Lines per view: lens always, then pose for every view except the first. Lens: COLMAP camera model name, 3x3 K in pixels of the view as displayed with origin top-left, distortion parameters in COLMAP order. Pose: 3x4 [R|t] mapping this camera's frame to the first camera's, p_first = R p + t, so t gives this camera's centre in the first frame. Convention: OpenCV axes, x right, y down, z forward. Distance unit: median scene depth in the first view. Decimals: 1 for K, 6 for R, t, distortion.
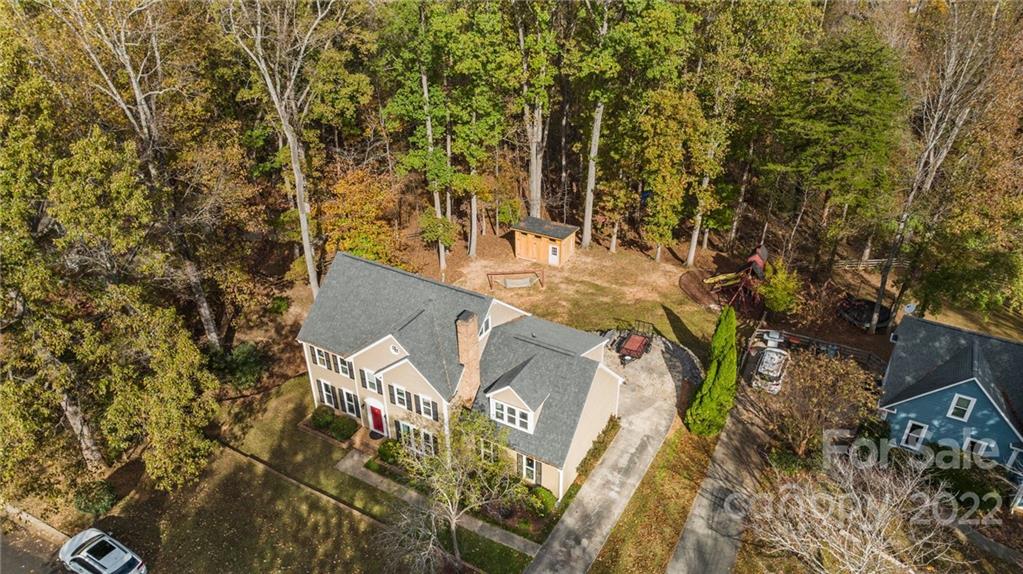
lens RADIAL K [[724.4, 0, 510.5], [0, 724.4, 288.8], [0, 0, 1]] dist [-0.013068, 0.004419]
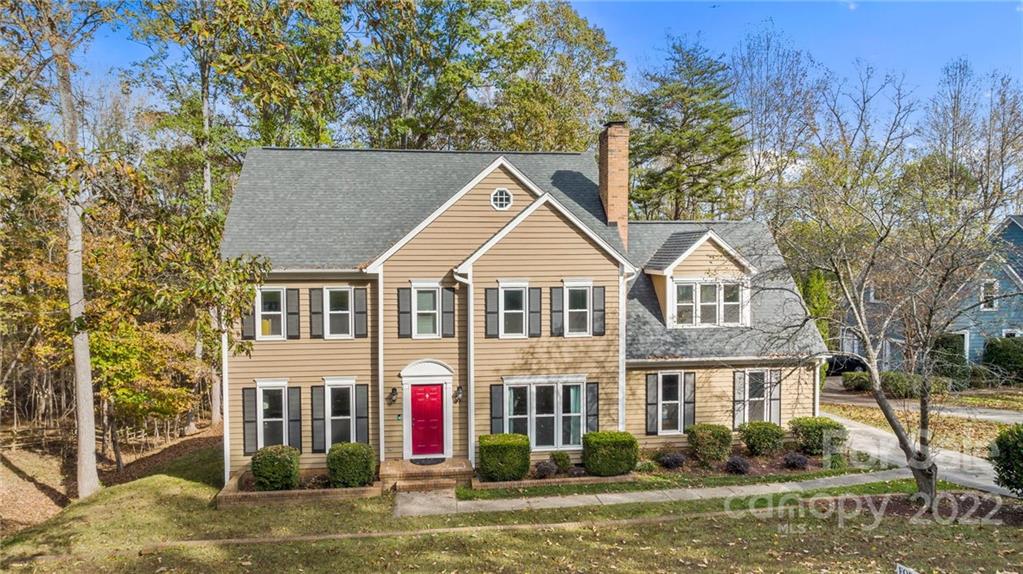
lens RADIAL K [[724.4, 0, 522.5], [0, 724.4, 286.5], [0, 0, 1]] dist [-0.013068, 0.004419]
pose [[0.789234, -0.022254, 0.613689, -0.399946], [0.322249, 0.865702, -0.383035, 0.291232], [-0.522747, 0.500065, 0.690413, 0.597691]]
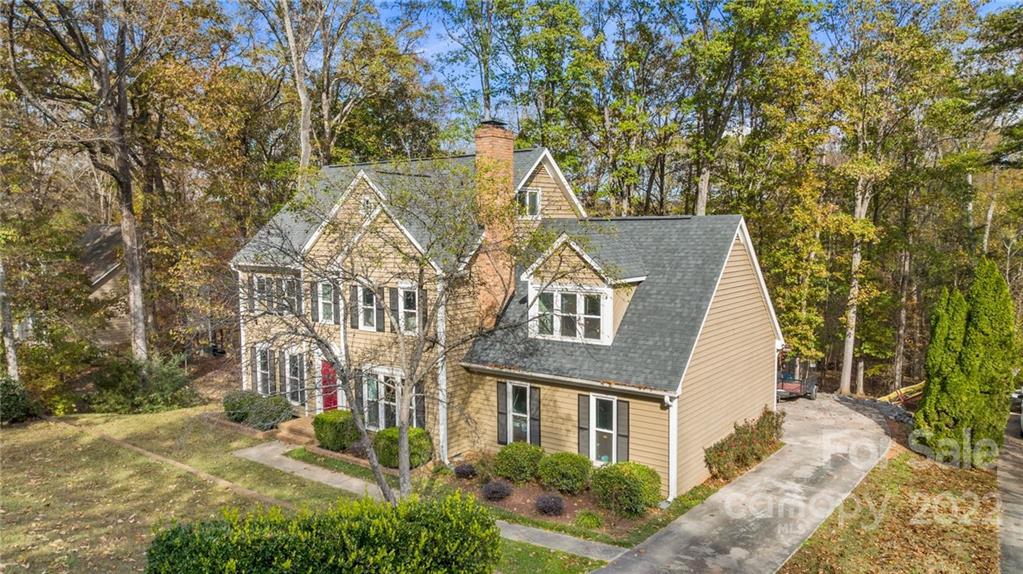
lens RADIAL K [[724.4, 0, 522.7], [0, 724.4, 290.0], [0, 0, 1]] dist [-0.013068, 0.004419]
pose [[0.992779, 0.014996, -0.119016, 0.025584], [-0.067619, 0.889464, -0.451975, 0.340914], [0.099082, 0.456759, 0.884055, 0.478808]]
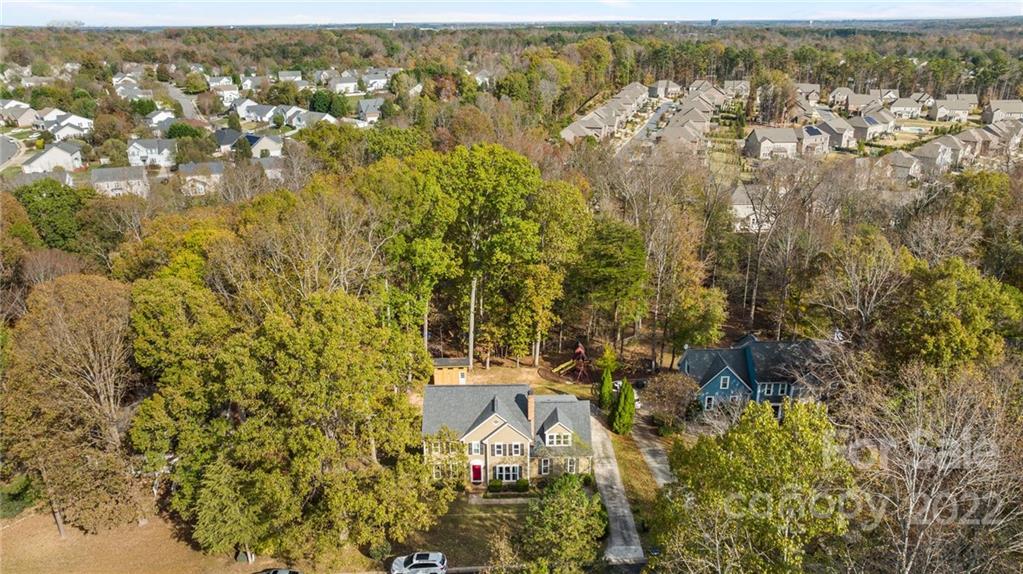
lens RADIAL K [[724.4, 0, 508.5], [0, 724.4, 292.2], [0, 0, 1]] dist [-0.013068, 0.004419]
pose [[0.863095, -0.174400, 0.473975, -0.837177], [0.269000, 0.953032, -0.139172, 0.029591], [-0.427441, 0.247618, 0.869471, -0.621823]]
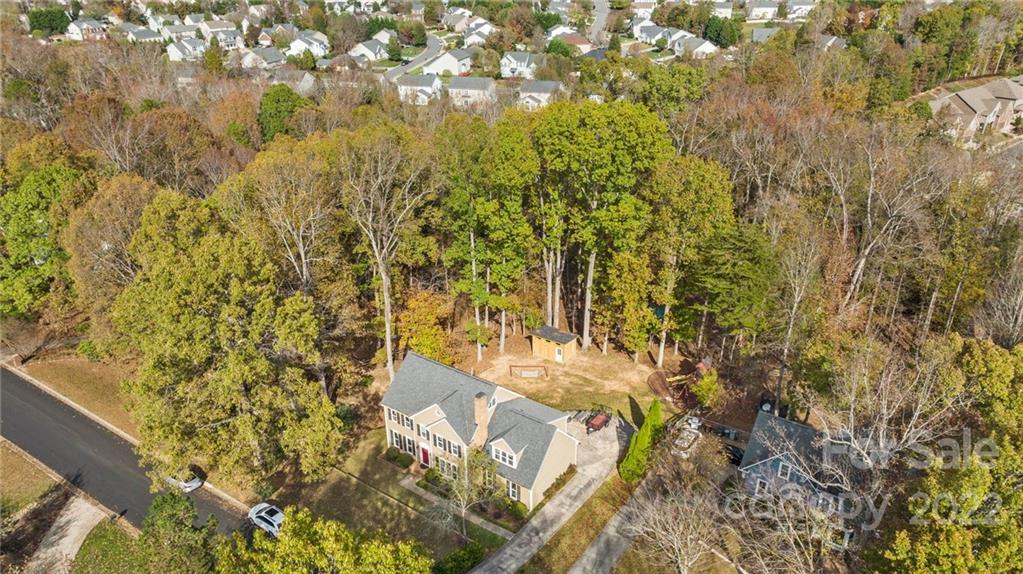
lens RADIAL K [[724.4, 0, 510.2], [0, 724.4, 286.7], [0, 0, 1]] dist [-0.013068, 0.004419]
pose [[0.995145, 0.044883, -0.087584, 0.127462], [-0.054300, 0.992636, -0.108282, -0.031467], [0.082079, 0.112513, 0.990254, -0.622210]]
